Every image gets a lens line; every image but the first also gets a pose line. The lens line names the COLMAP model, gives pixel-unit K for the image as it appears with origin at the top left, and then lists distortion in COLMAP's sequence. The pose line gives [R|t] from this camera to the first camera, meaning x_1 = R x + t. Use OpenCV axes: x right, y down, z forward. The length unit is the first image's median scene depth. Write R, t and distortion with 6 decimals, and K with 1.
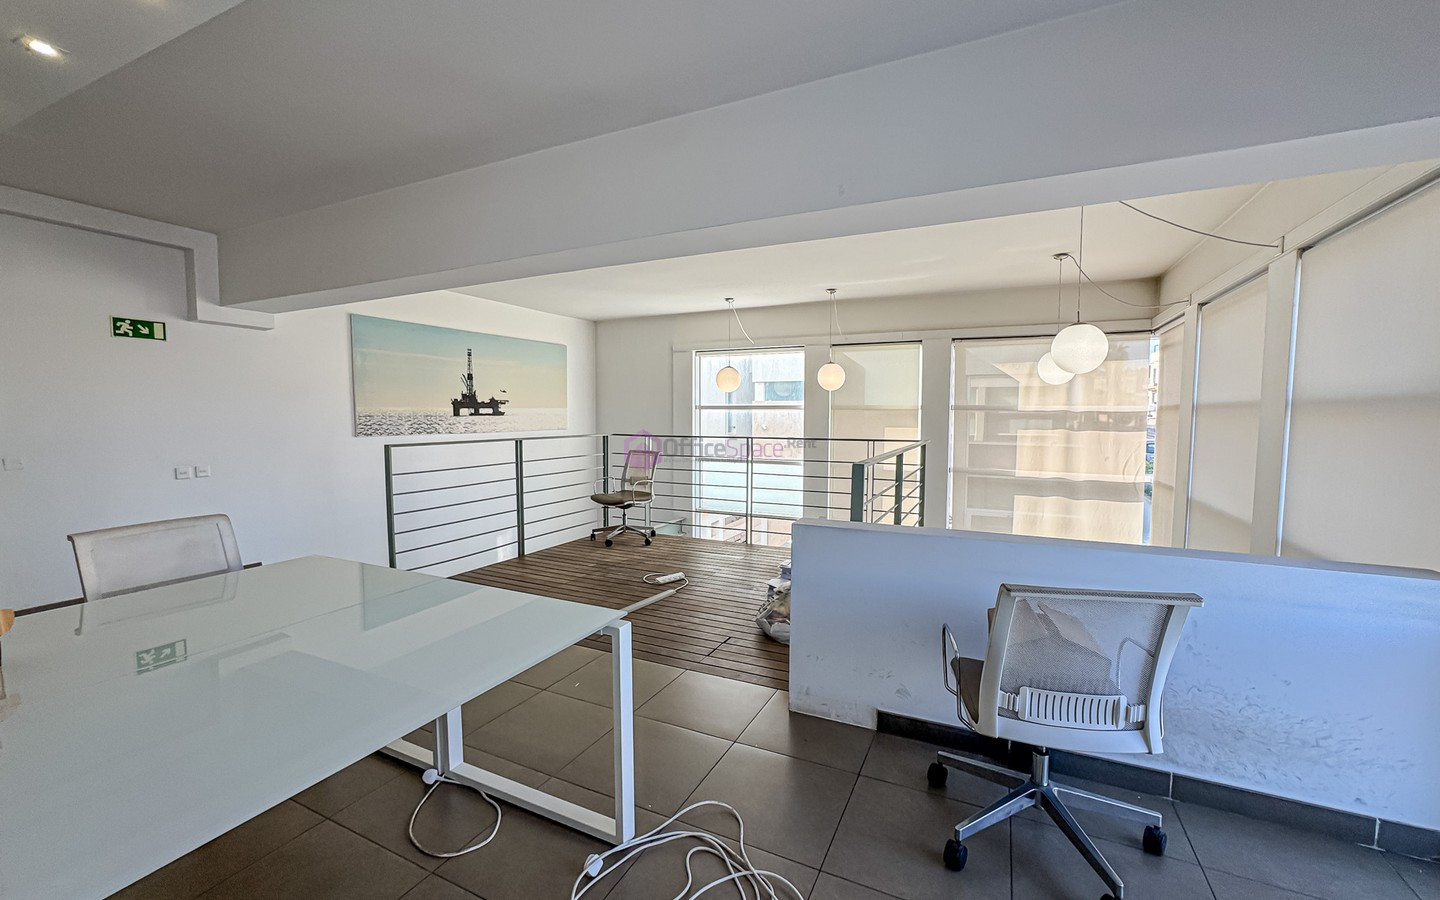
lens RADIAL K [[580.5, 0, 725.8], [0, 580.5, 451.8], [0, 0, 1]] dist [-0.000046, 0.004801]
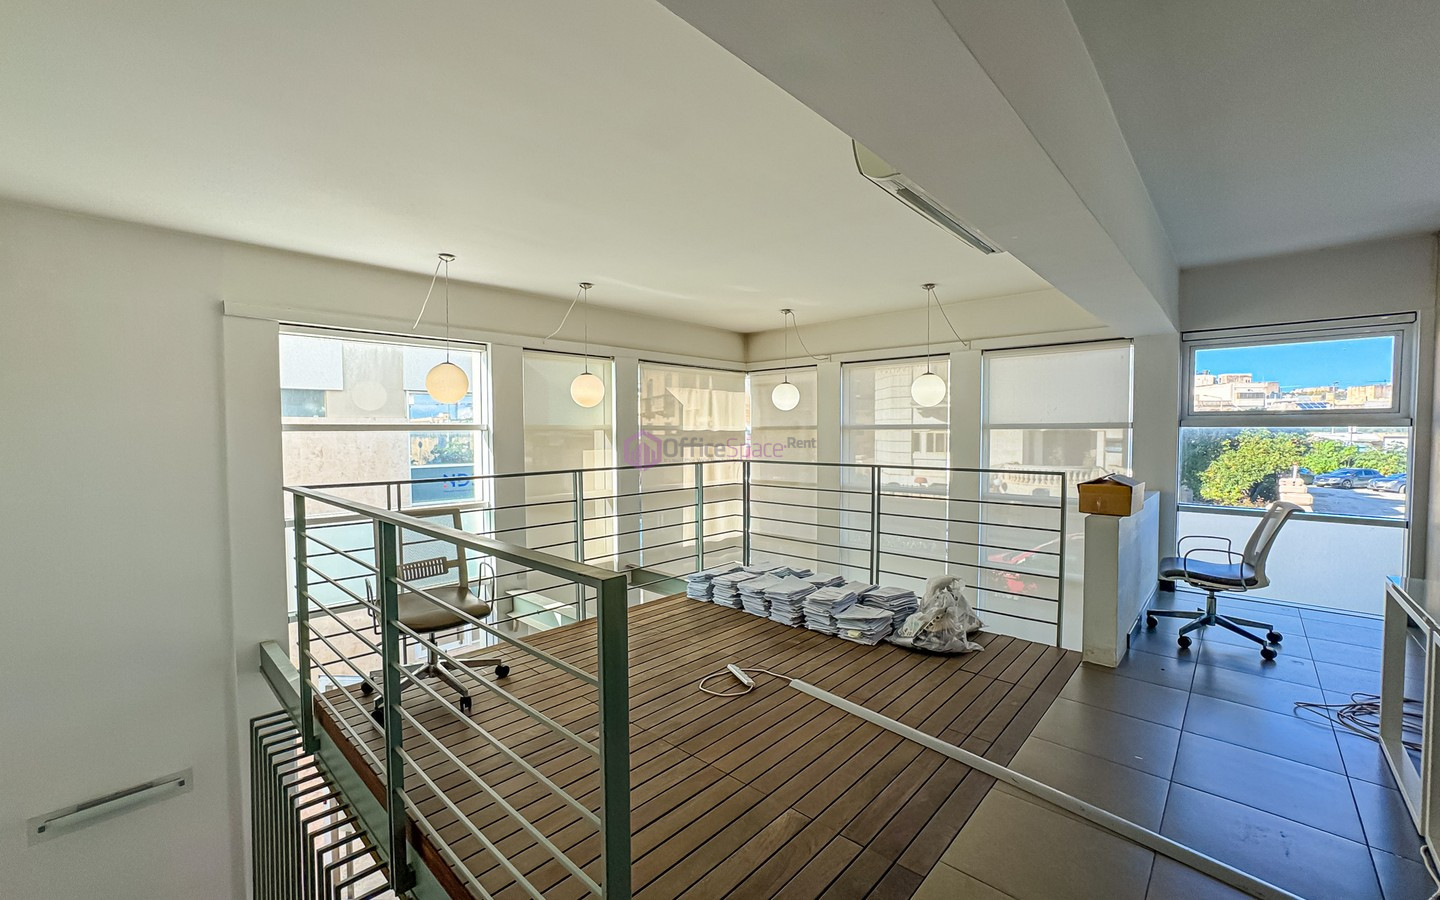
lens RADIAL K [[580.5, 0, 721.1], [0, 580.5, 453.1], [0, 0, 1]] dist [-0.000046, 0.004801]
pose [[0.309512, -0.043638, 0.949894, -0.538657], [0.068869, 0.997352, 0.023379, -0.046335], [-0.948398, 0.058182, 0.311697, 0.568385]]
